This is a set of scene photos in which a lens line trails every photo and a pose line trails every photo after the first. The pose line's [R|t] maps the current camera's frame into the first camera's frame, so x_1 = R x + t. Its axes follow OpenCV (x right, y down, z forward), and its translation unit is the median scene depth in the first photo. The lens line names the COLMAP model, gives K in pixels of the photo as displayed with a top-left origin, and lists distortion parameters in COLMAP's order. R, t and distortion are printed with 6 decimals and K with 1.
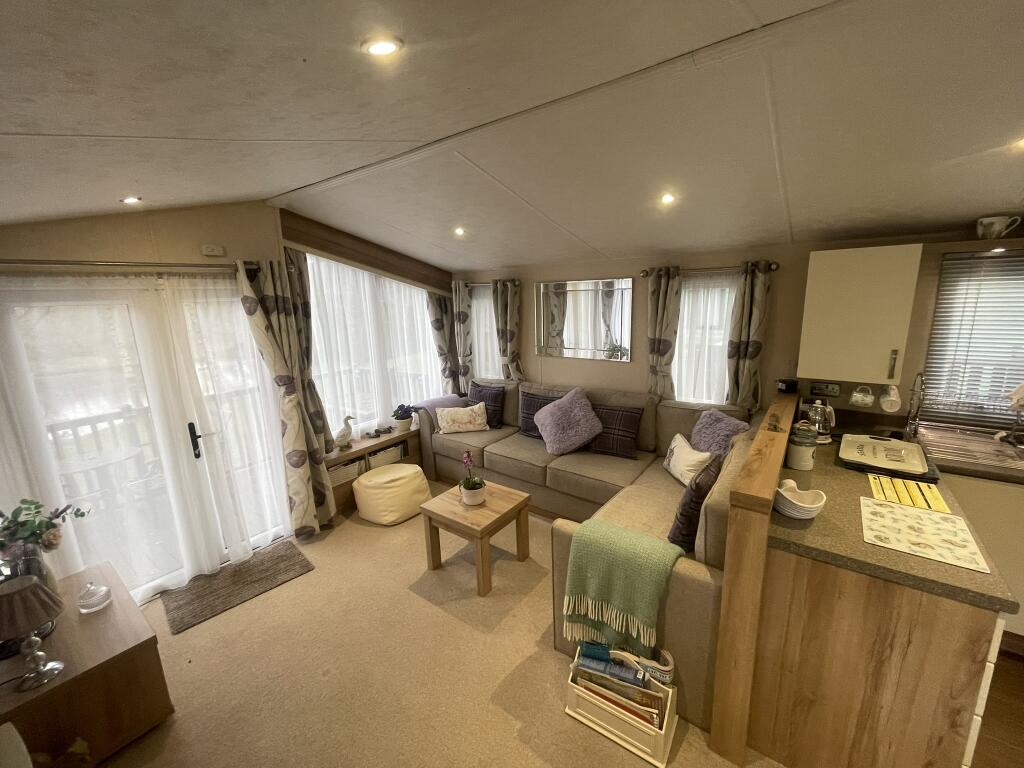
lens RADIAL K [[414.5, 0, 511.8], [0, 414.5, 382.7], [0, 0, 1]] dist [-0.000402, -0.000356]
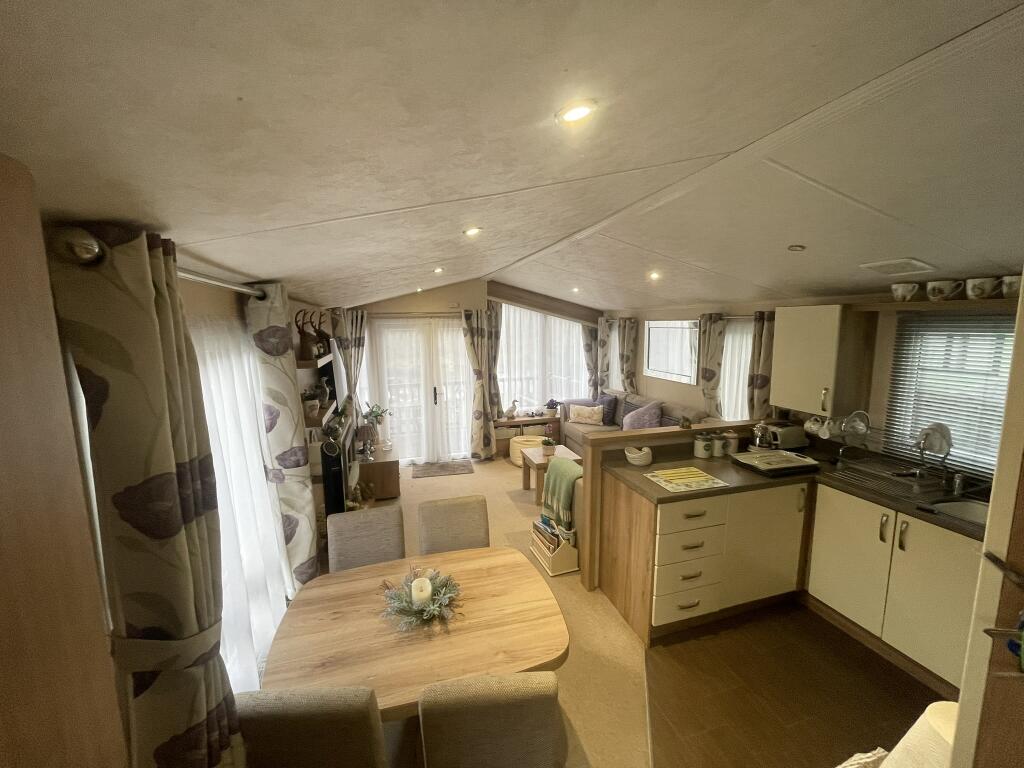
lens RADIAL K [[414.5, 0, 512.3], [0, 414.5, 381.5], [0, 0, 1]] dist [-0.000402, -0.000356]
pose [[0.803846, 0.107018, -0.585131, 0.606654], [-0.138069, 0.990386, -0.008540, 0.028040], [0.578591, 0.087653, 0.810894, -0.377380]]
